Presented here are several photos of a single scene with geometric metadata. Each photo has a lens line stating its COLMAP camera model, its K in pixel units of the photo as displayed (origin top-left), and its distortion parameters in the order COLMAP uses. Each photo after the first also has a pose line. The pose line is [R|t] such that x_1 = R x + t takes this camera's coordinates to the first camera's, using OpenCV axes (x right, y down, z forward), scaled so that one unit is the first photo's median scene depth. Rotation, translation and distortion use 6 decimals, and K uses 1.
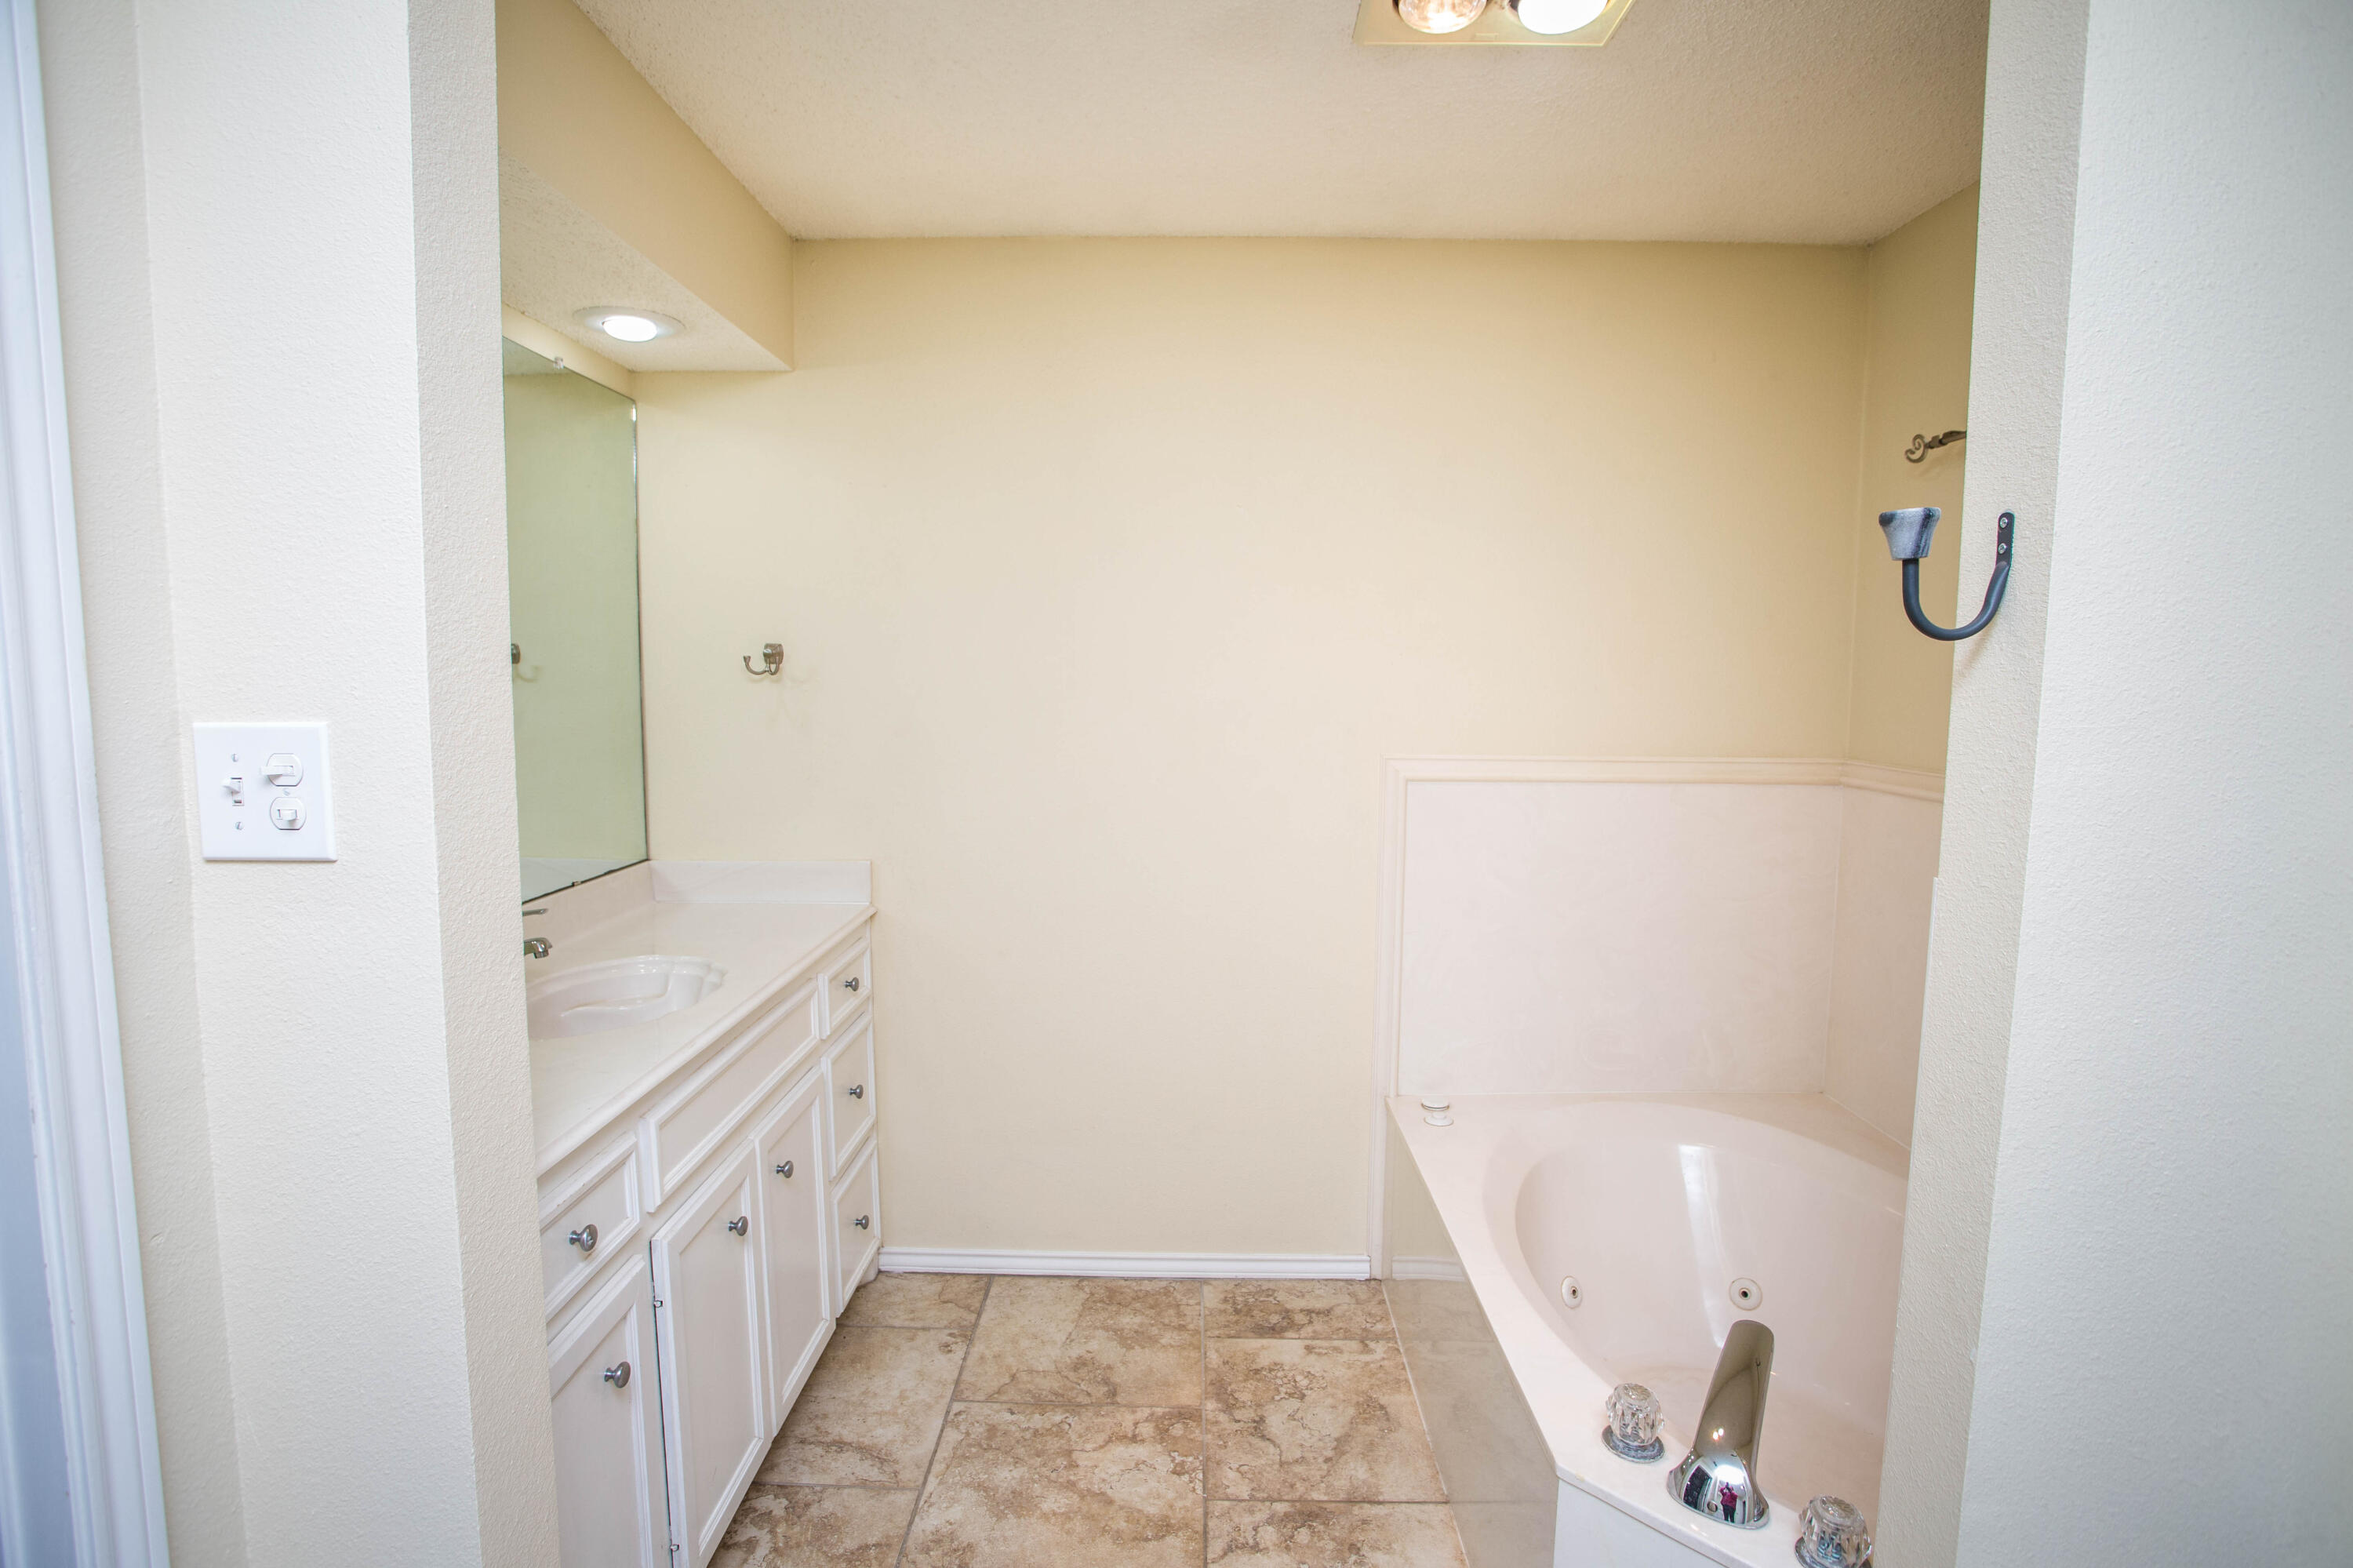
lens RADIAL K [[1149.4, 0, 1173.5], [0, 1149.4, 777.2], [0, 0, 1]] dist [-0.072814, 0.028254]
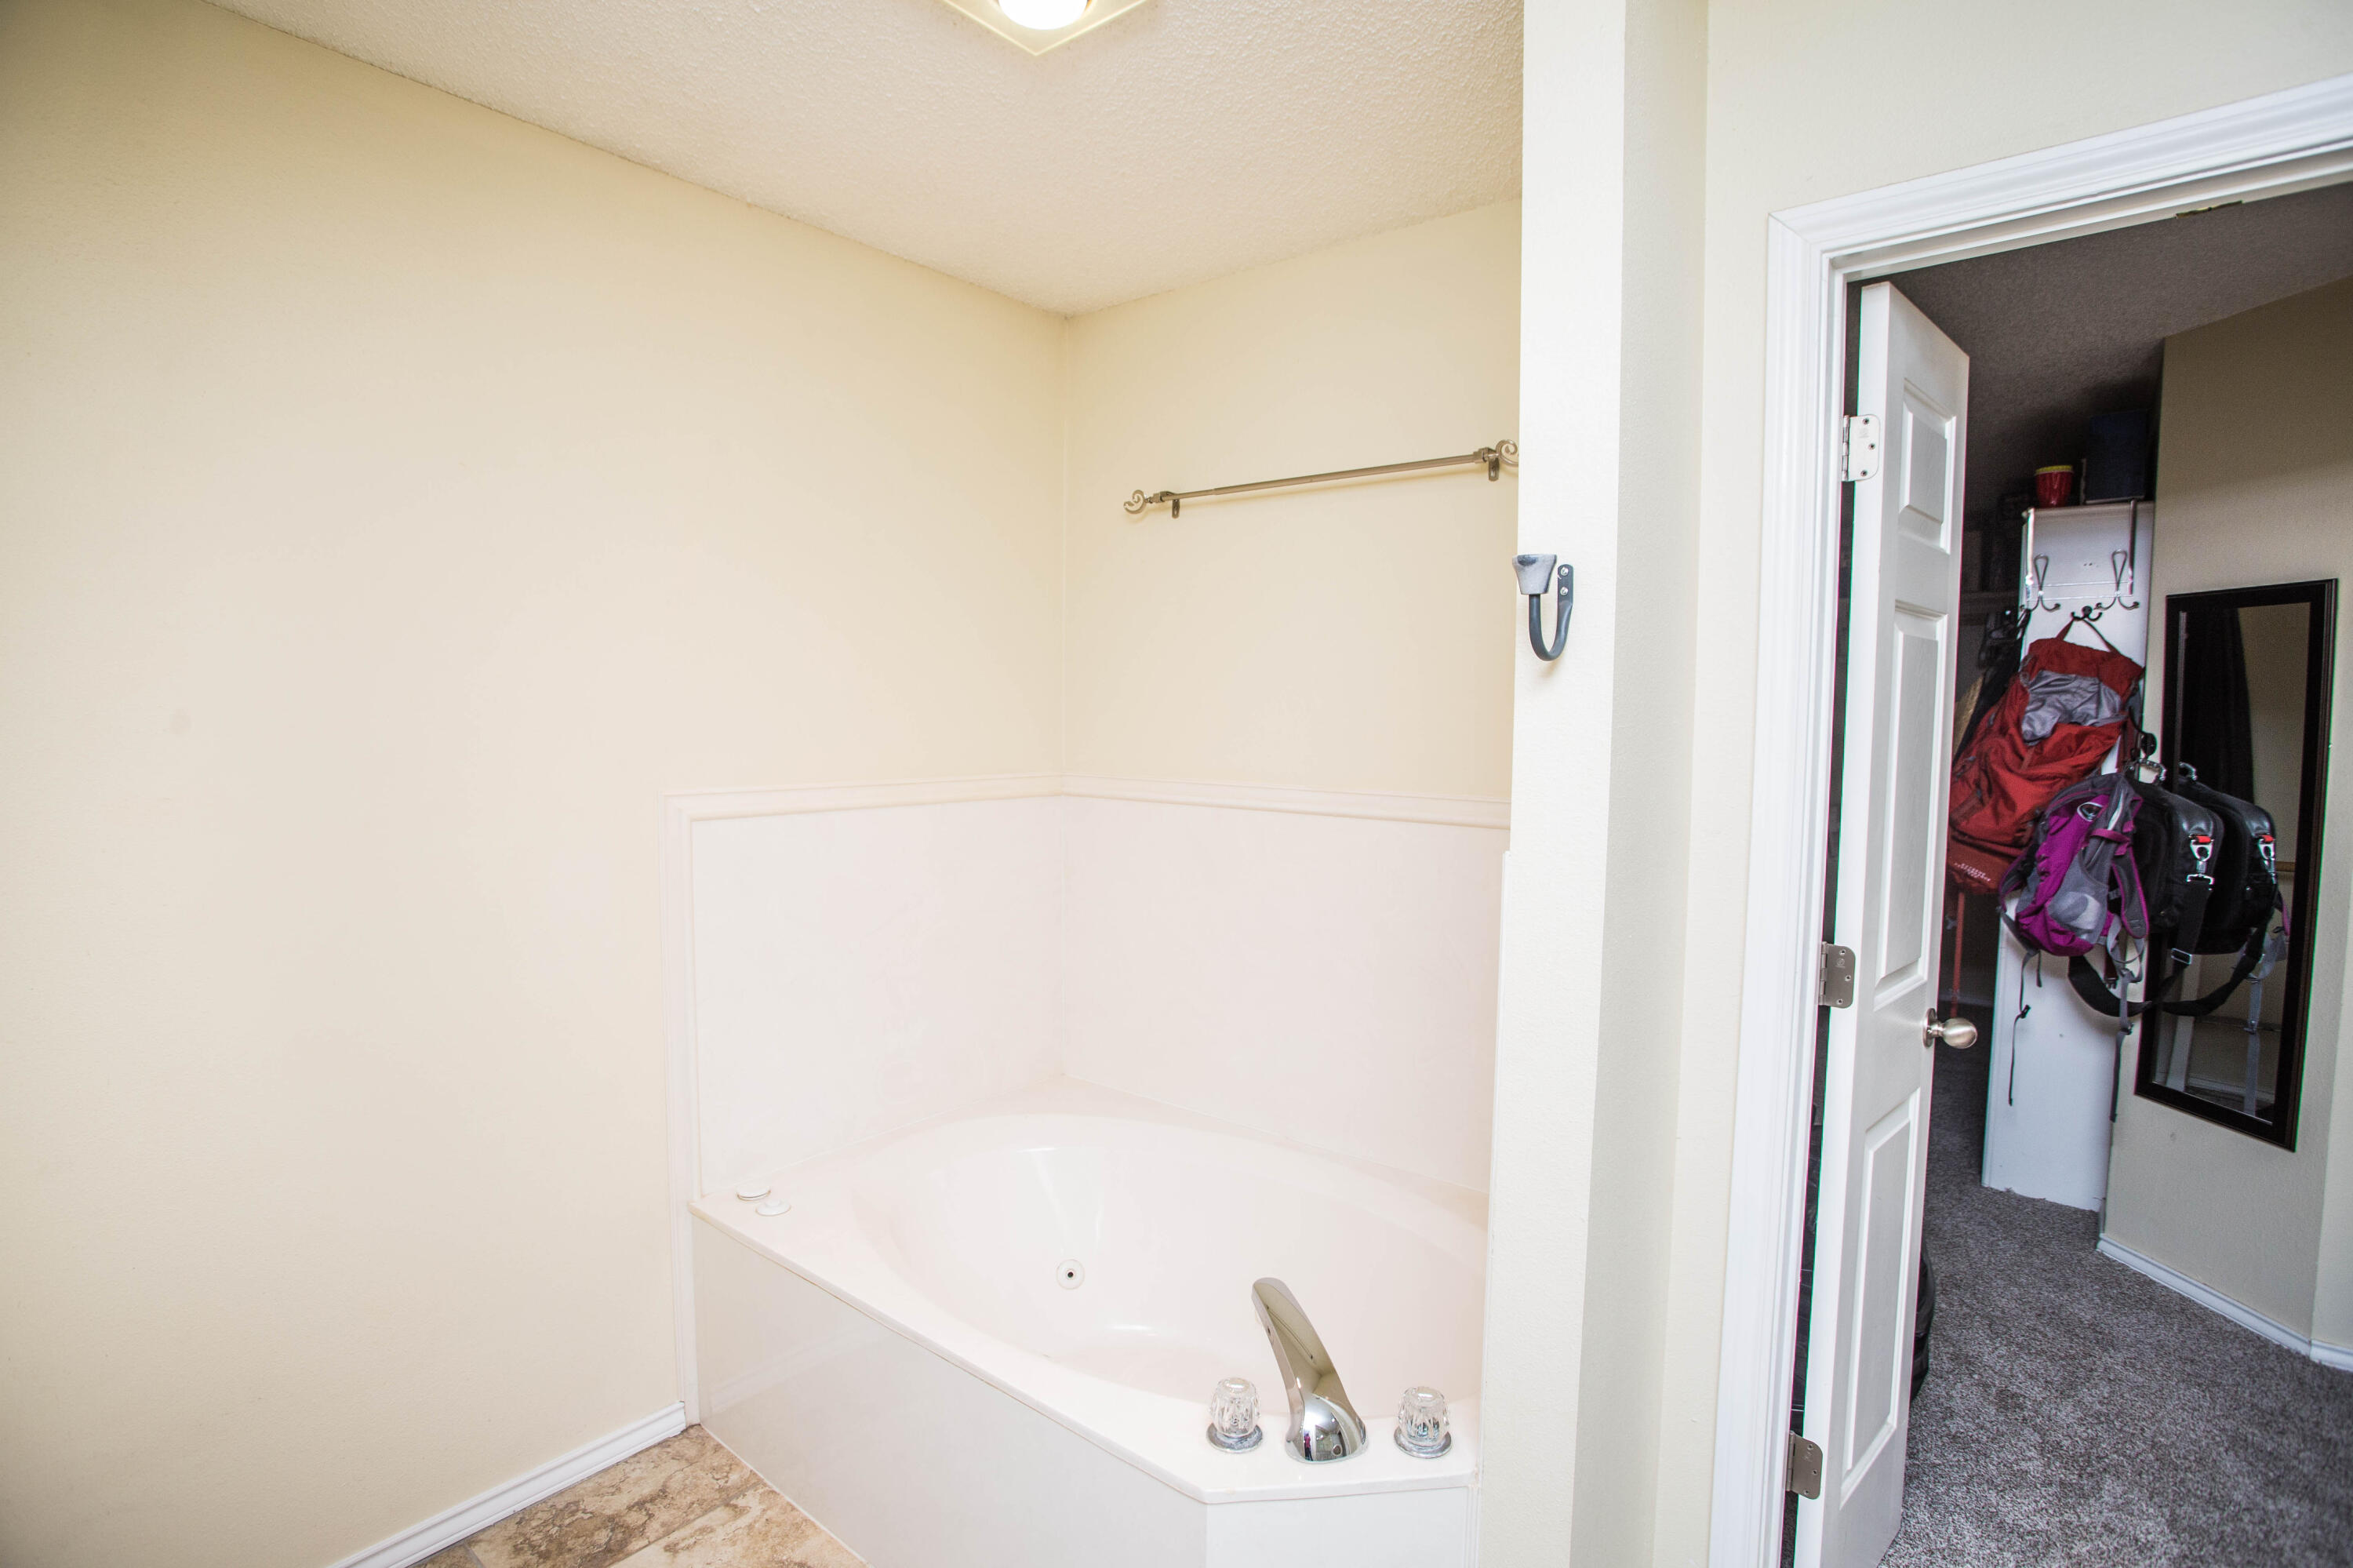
lens RADIAL K [[1139.3, 0, 1180.5], [0, 1139.3, 771.8], [0, 0, 1]] dist [-0.079139, 0.031857]
pose [[0.614812, -0.043743, 0.787460, -0.245219], [0.066367, 0.997789, 0.003610, -0.012431], [-0.785876, 0.050042, 0.616356, 0.233688]]
